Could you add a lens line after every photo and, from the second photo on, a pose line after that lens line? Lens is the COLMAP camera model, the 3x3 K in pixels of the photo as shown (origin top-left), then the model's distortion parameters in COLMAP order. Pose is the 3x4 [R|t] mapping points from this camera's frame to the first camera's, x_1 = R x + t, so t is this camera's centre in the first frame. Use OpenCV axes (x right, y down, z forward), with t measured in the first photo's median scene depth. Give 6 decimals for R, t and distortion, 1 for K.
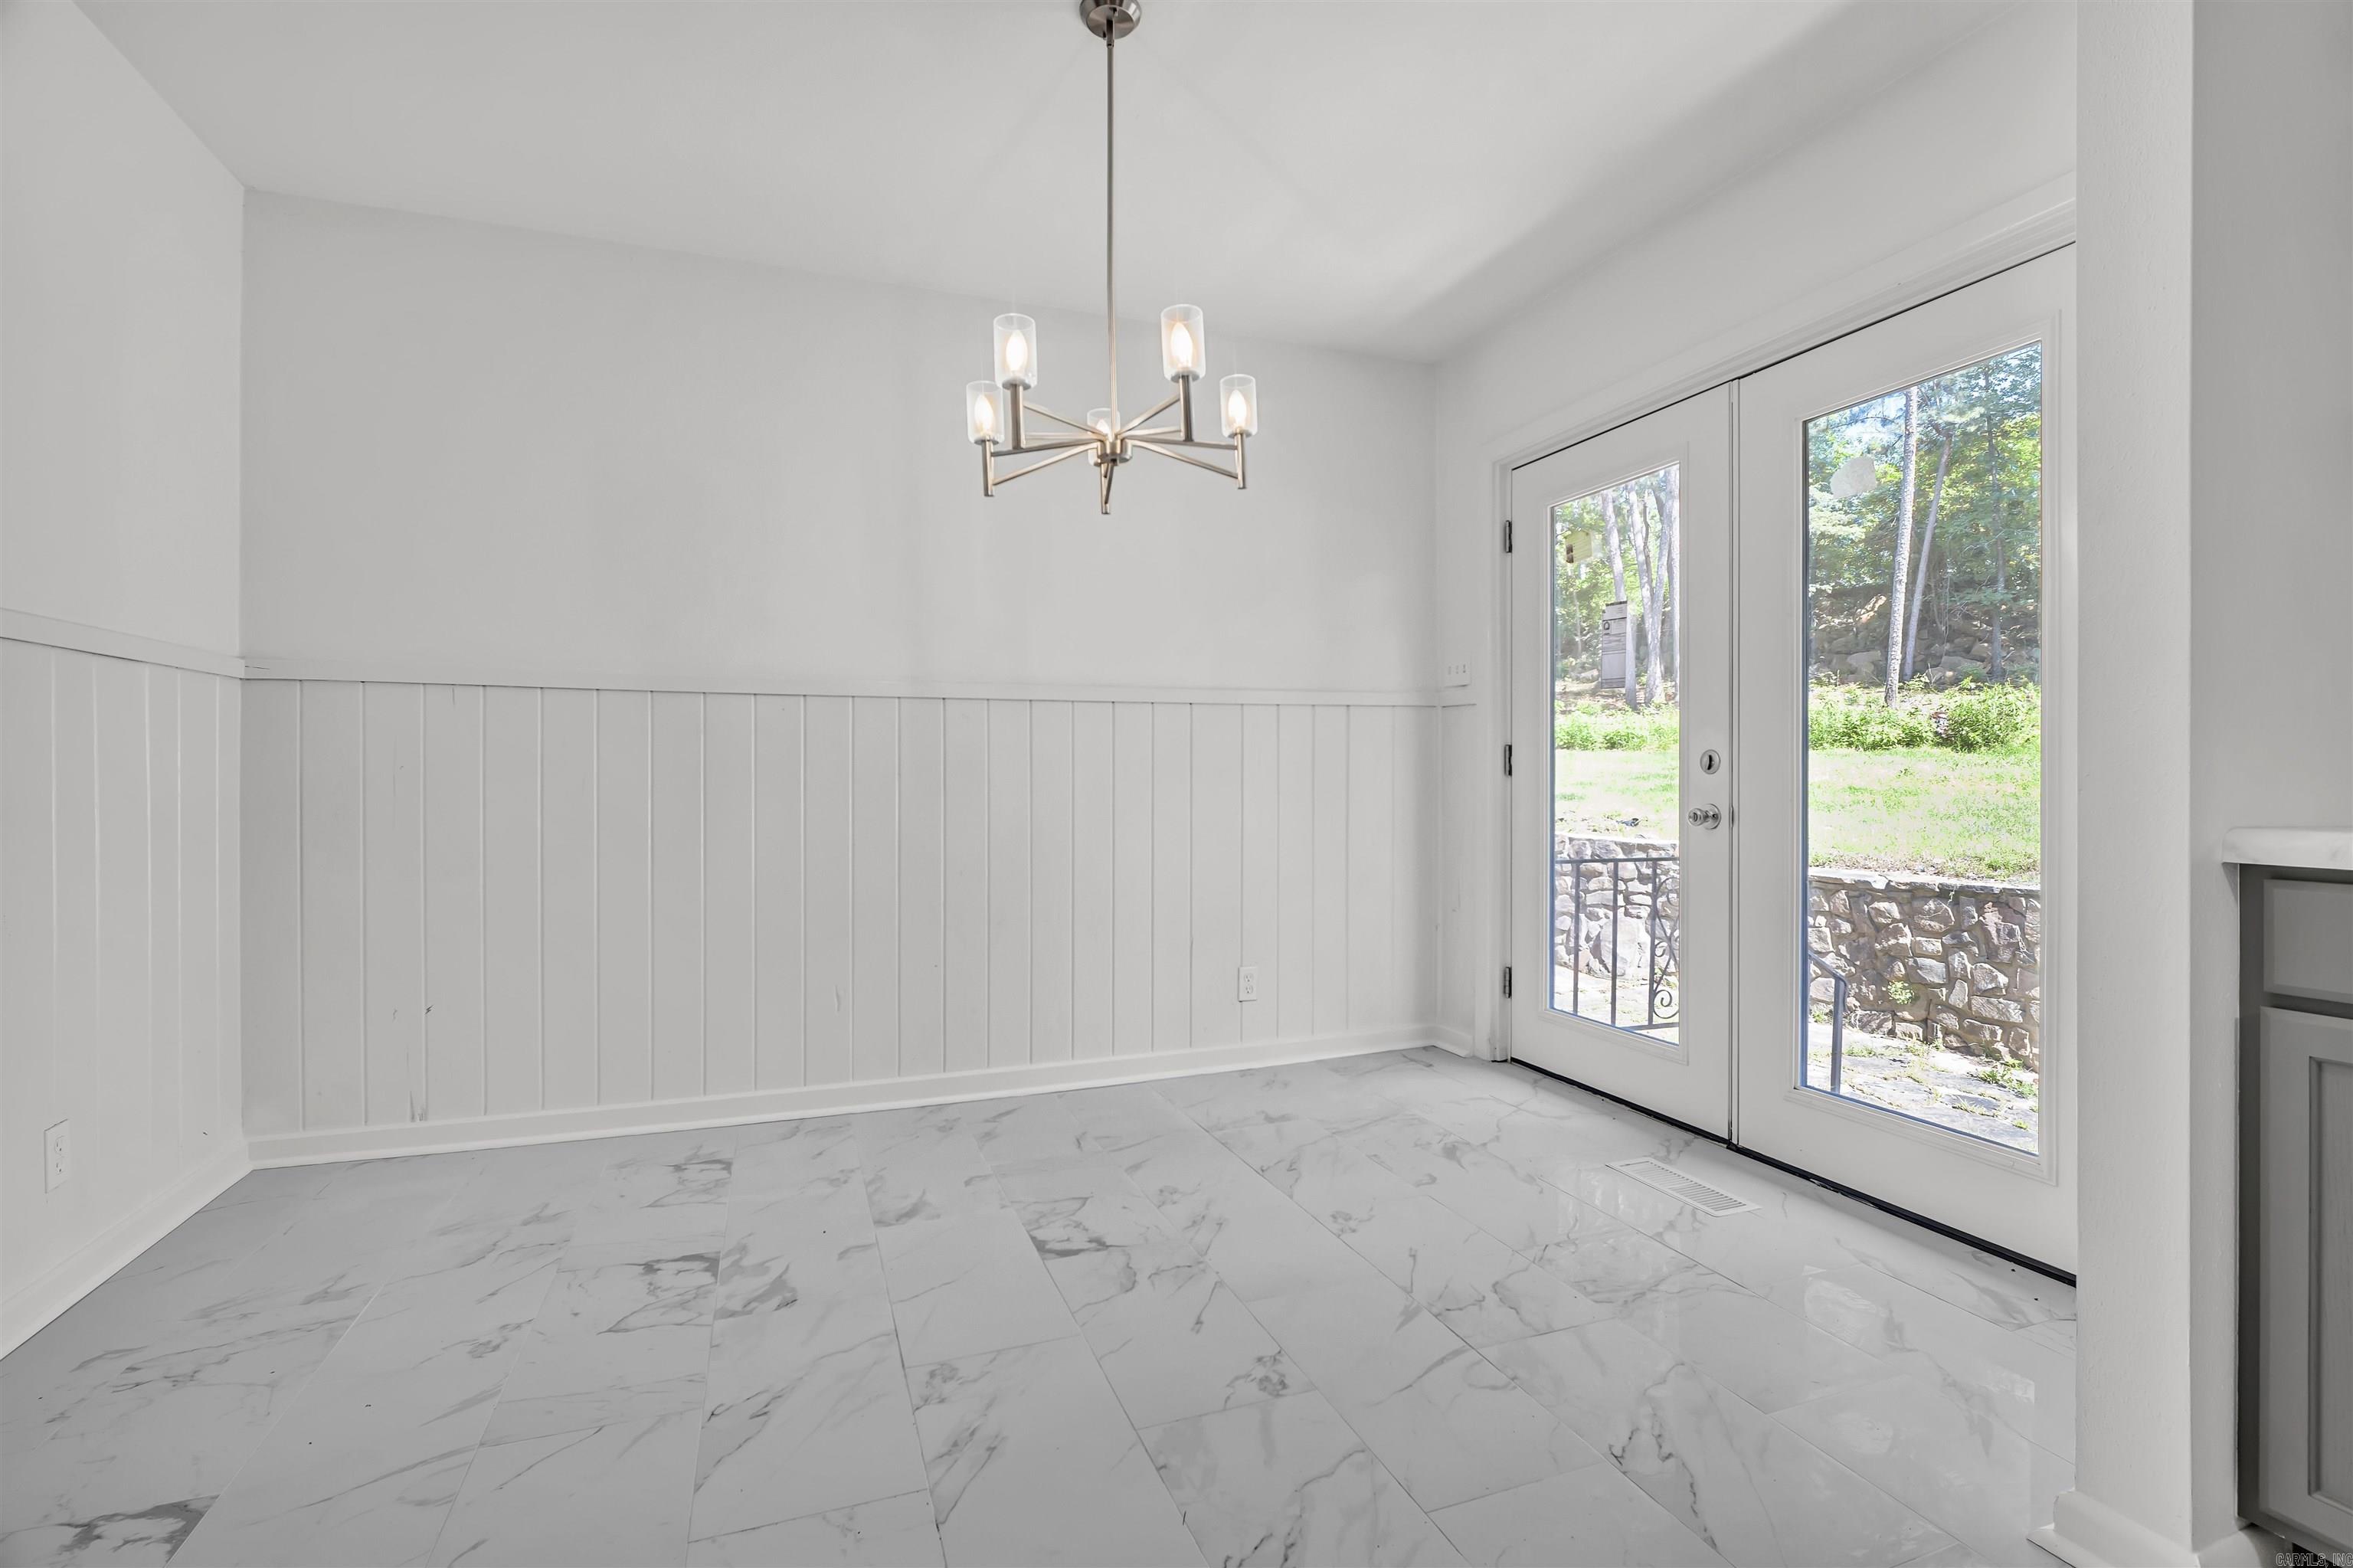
lens RADIAL K [[1092.3, 0, 1176.5], [0, 1092.3, 784.0], [0, 0, 1]] dist [-0.000382, -0.000465]
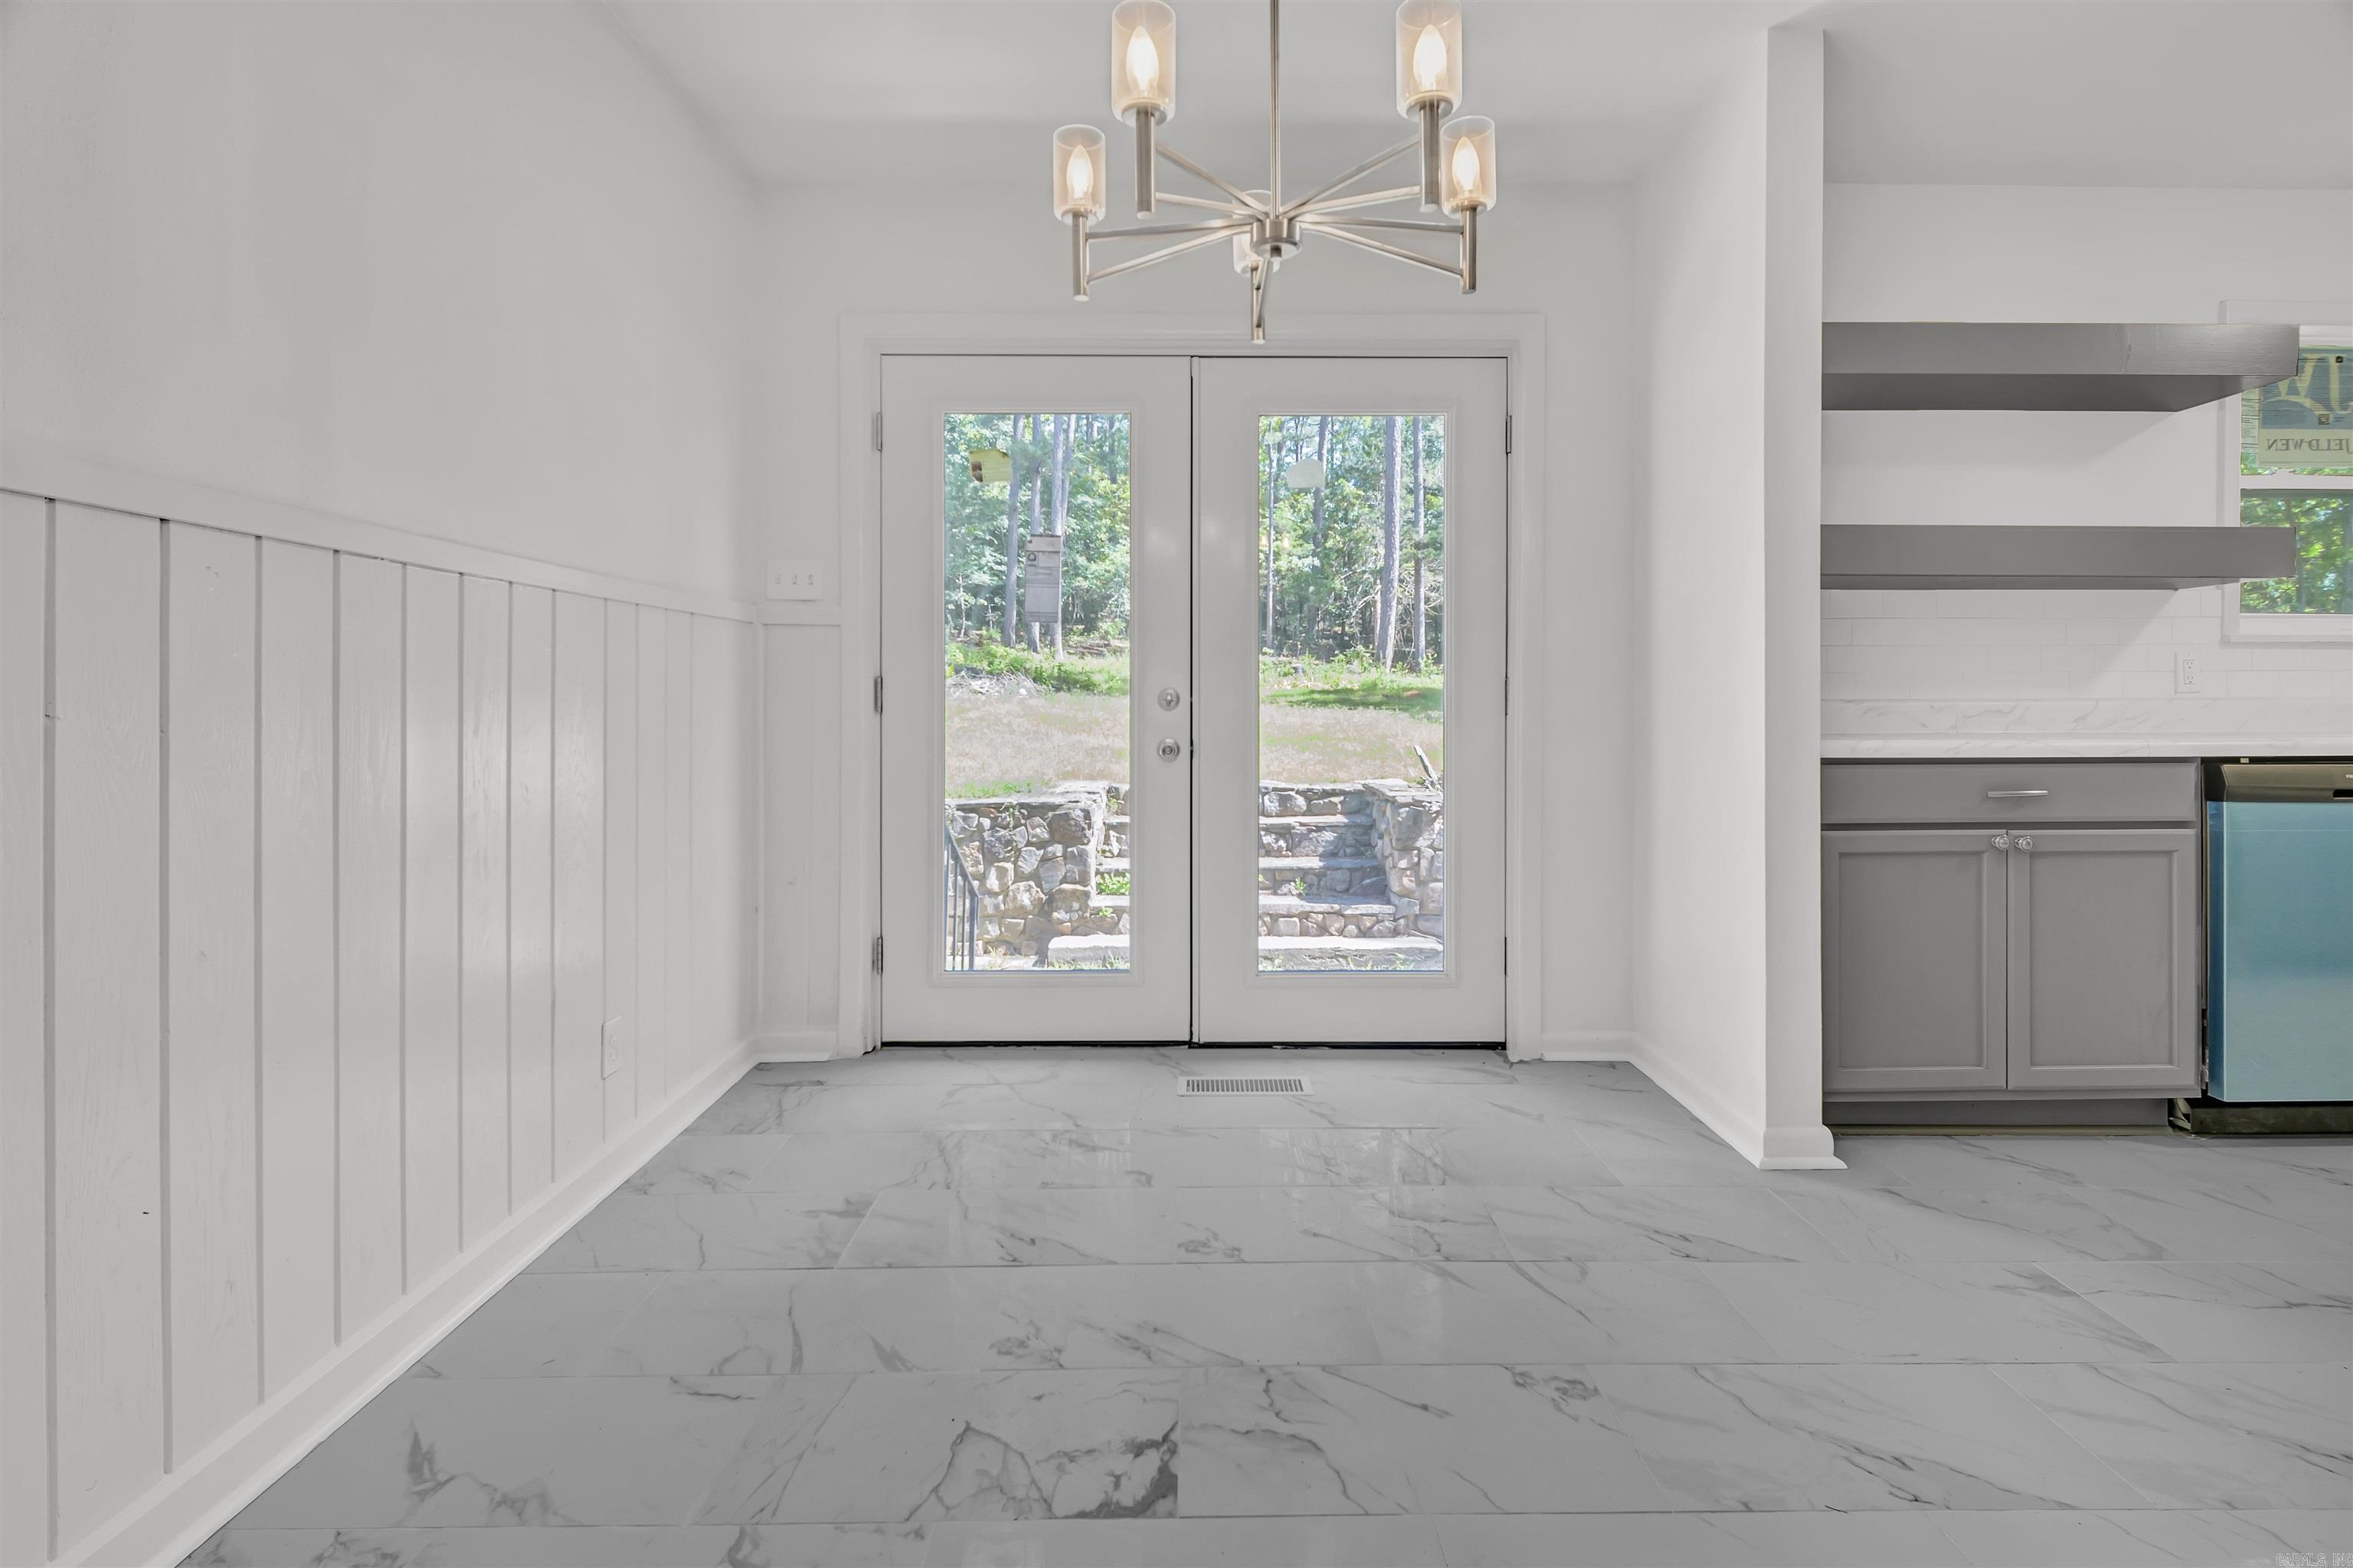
lens RADIAL K [[1104.4, 0, 1194.3], [0, 1104.4, 712.9], [0, 0, 1]] dist [0.011262, -0.011360]
pose [[0.334588, -0.003786, 0.942357, -0.594402], [0.008874, 0.999960, 0.000866, -0.008499], [-0.942323, 0.008072, 0.334608, 0.667275]]
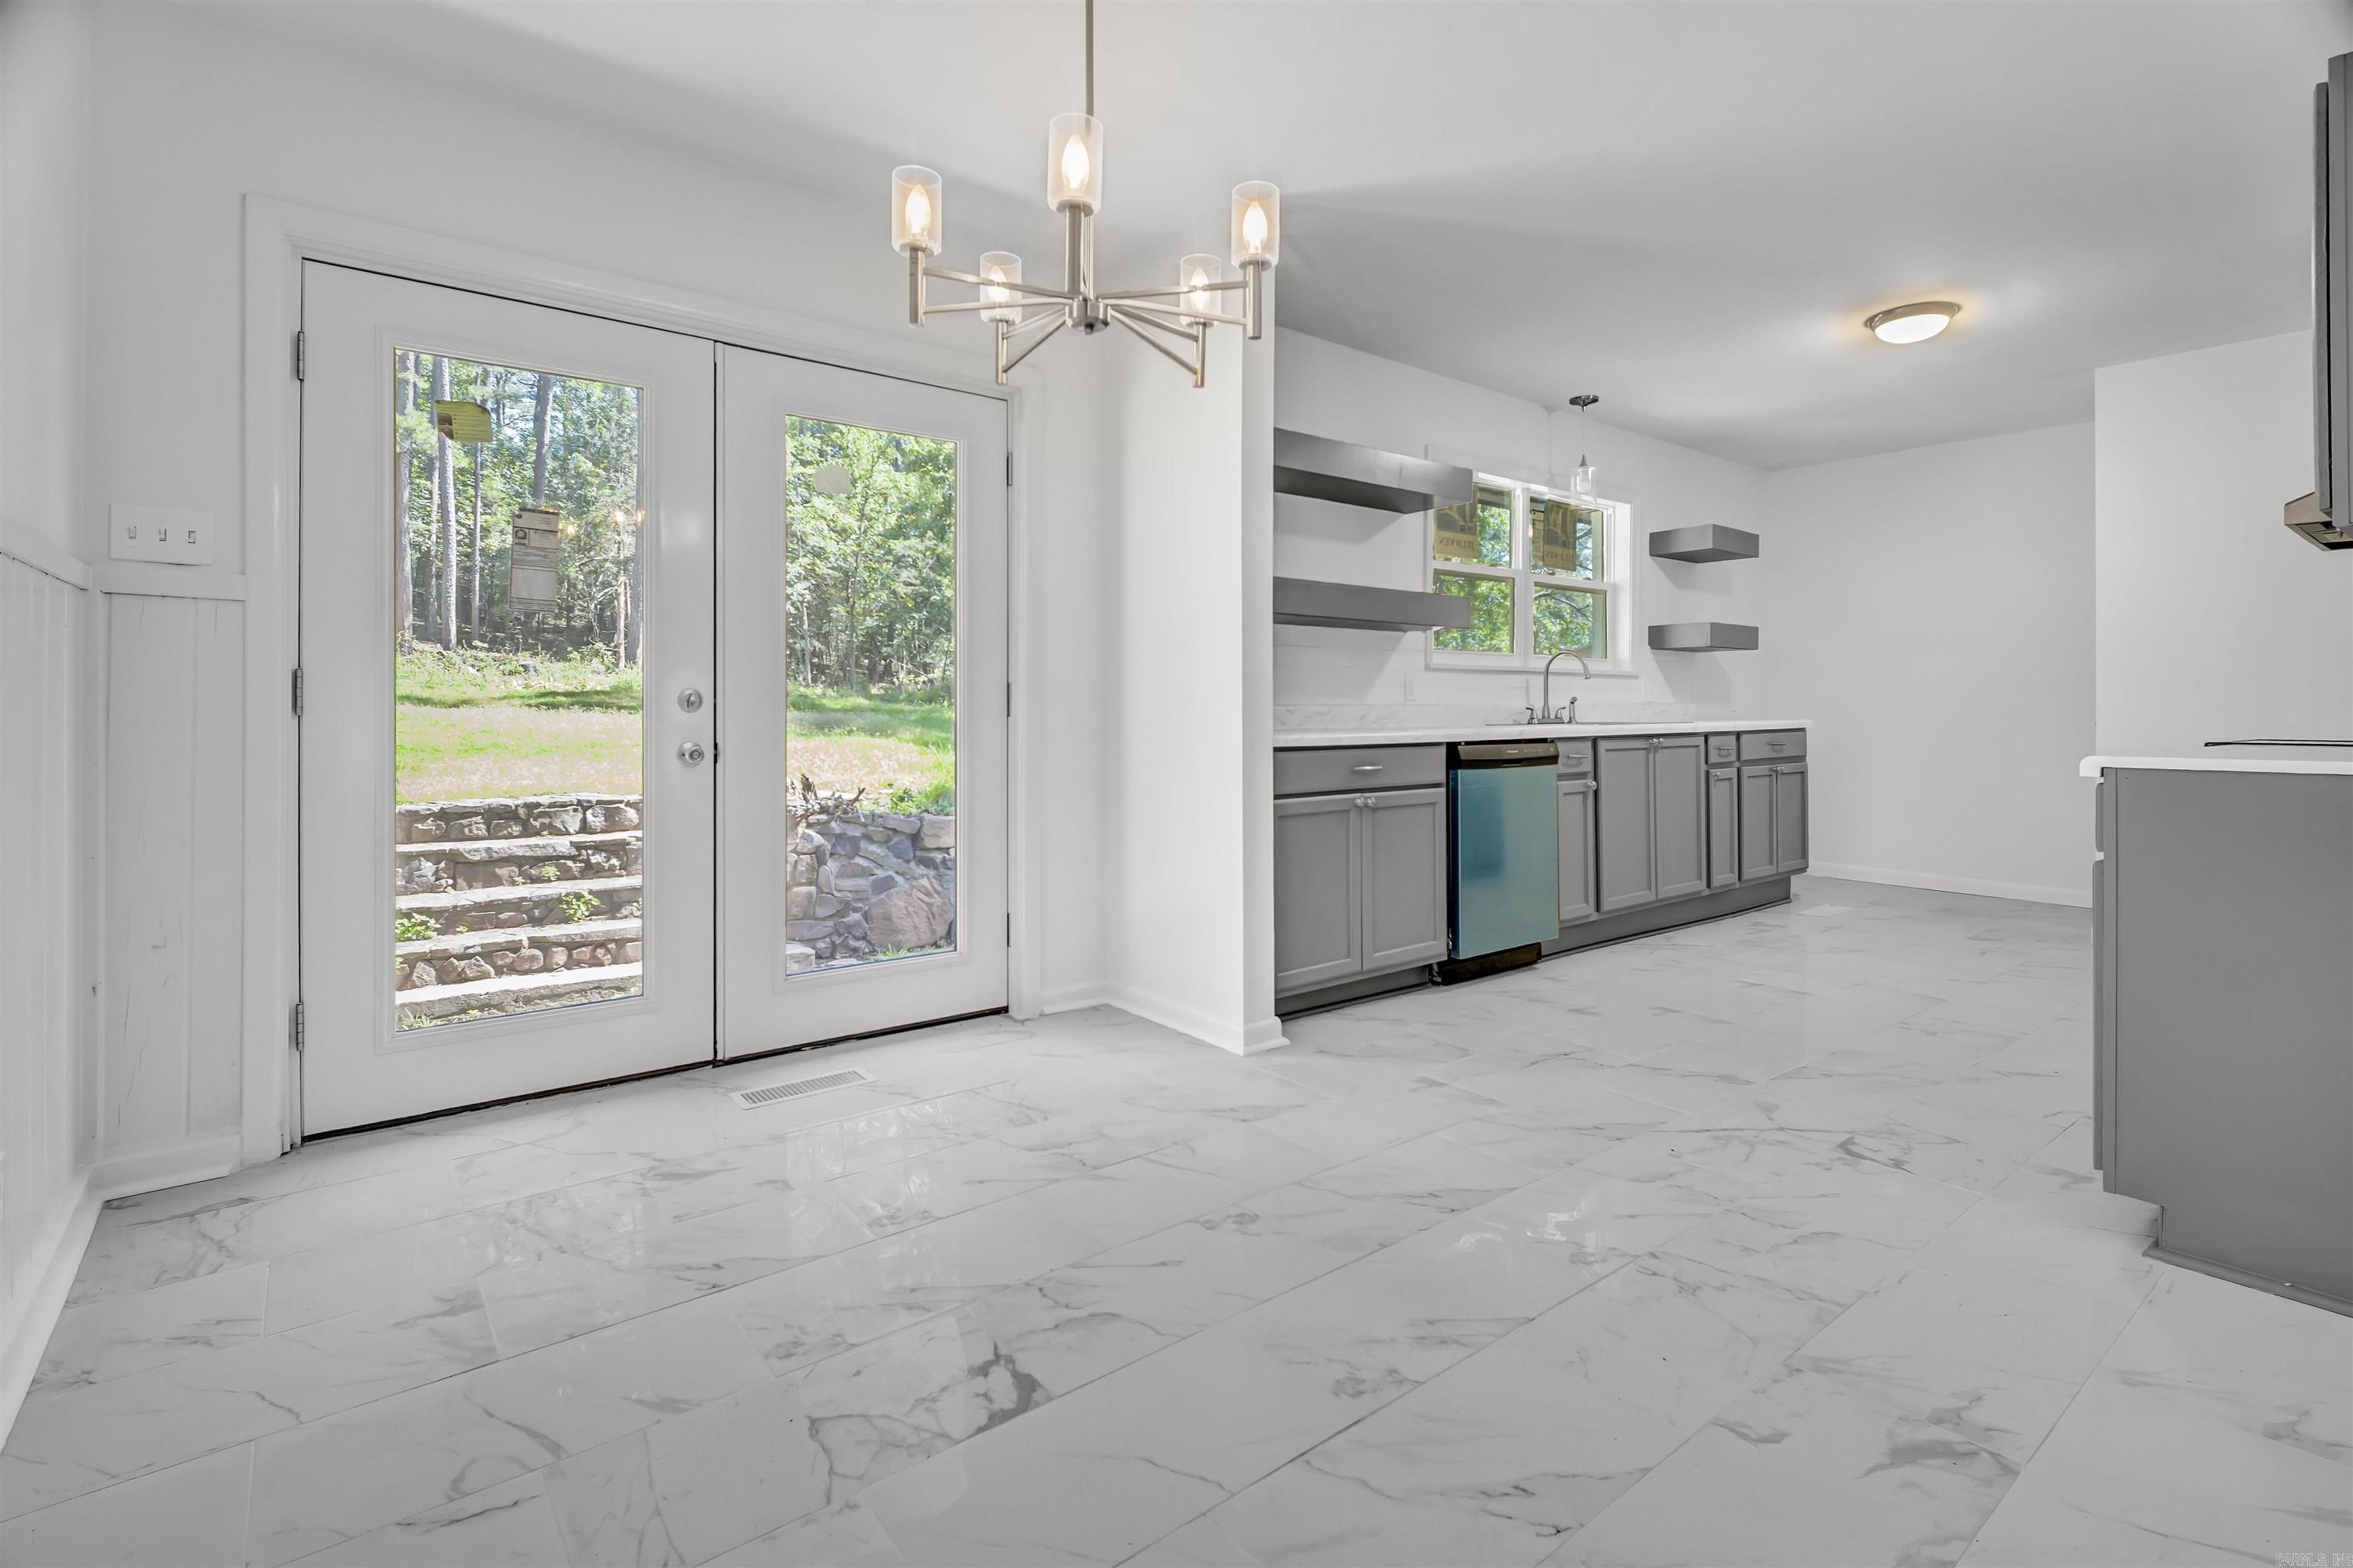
lens RADIAL K [[1104.4, 0, 1194.3], [0, 1104.4, 712.9], [0, 0, 1]] dist [0.011262, -0.011360]
pose [[-0.323822, 0.000184, 0.946118, -0.710493], [0.009270, 0.999953, 0.002978, -0.008426], [-0.946073, 0.009735, -0.323808, 0.976333]]
